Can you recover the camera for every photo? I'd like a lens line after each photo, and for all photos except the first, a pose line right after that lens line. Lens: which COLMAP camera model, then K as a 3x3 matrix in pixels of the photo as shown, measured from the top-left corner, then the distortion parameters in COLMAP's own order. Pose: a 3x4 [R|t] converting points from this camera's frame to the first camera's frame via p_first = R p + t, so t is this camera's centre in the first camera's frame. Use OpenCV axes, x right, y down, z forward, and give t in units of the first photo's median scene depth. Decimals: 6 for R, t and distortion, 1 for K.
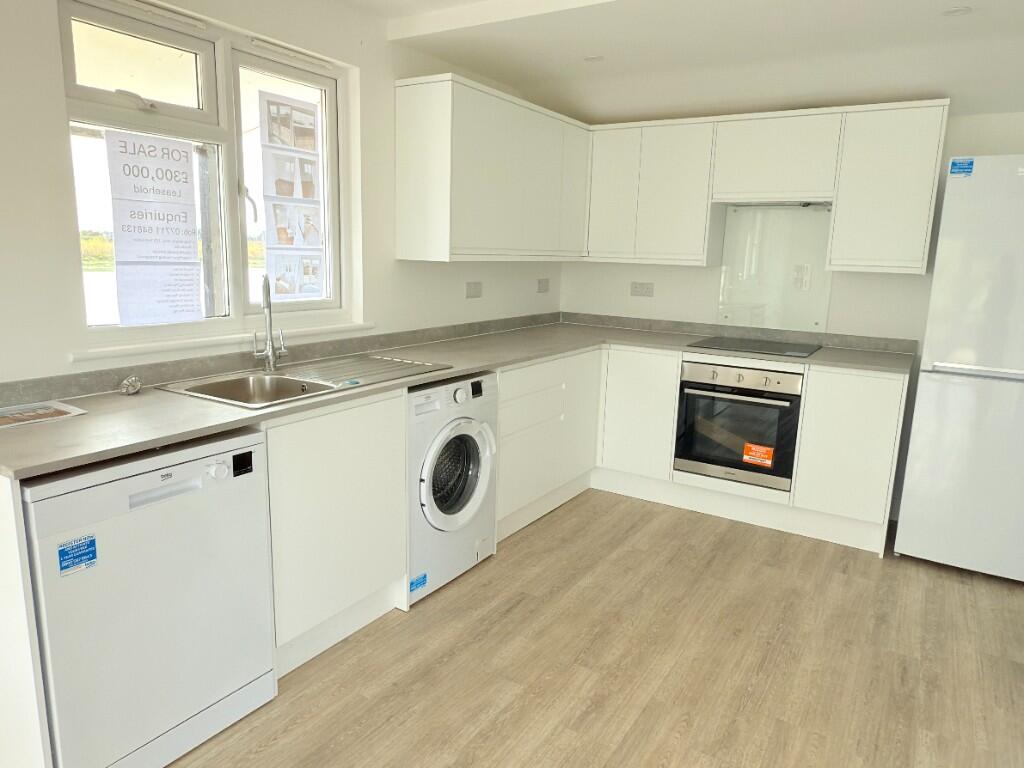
lens RADIAL K [[676.8, 0, 512.0], [0, 676.8, 384.0], [0, 0, 1]] dist [-0.008863, -0.003127]
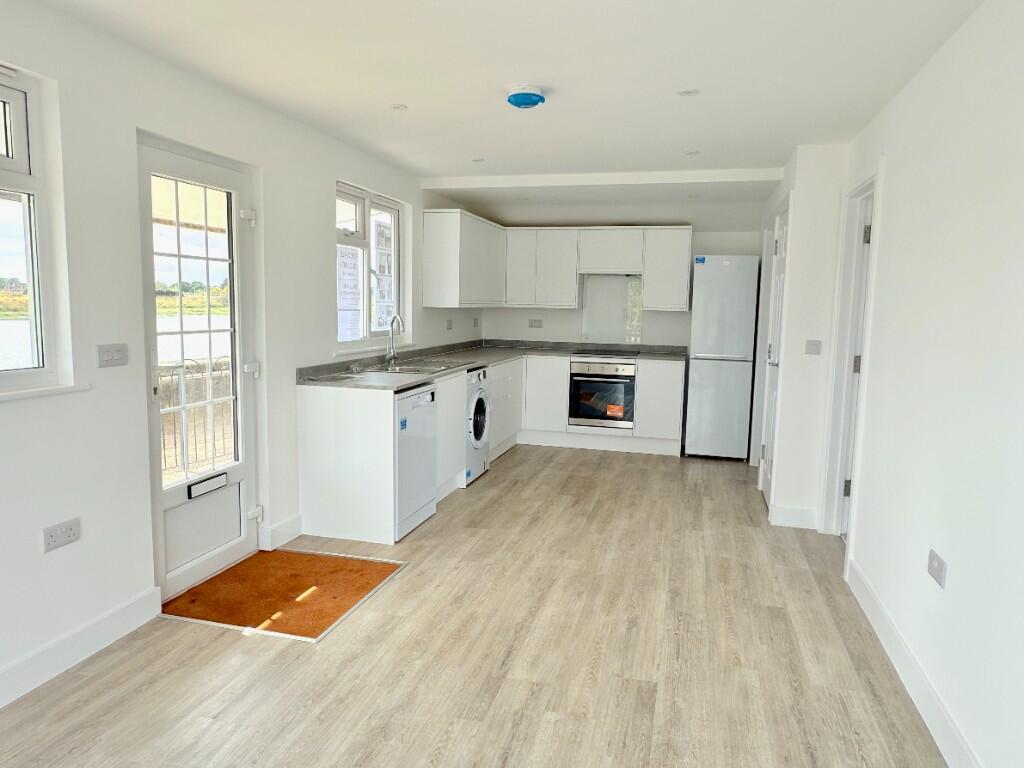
lens RADIAL K [[676.8, 0, 512.0], [0, 676.8, 384.0], [0, 0, 1]] dist [-0.008863, -0.003127]
pose [[0.954684, -0.044363, 0.294295, -0.492787], [0.063970, 0.996304, -0.057332, 0.135534], [-0.290664, 0.073560, 0.953993, -0.756722]]
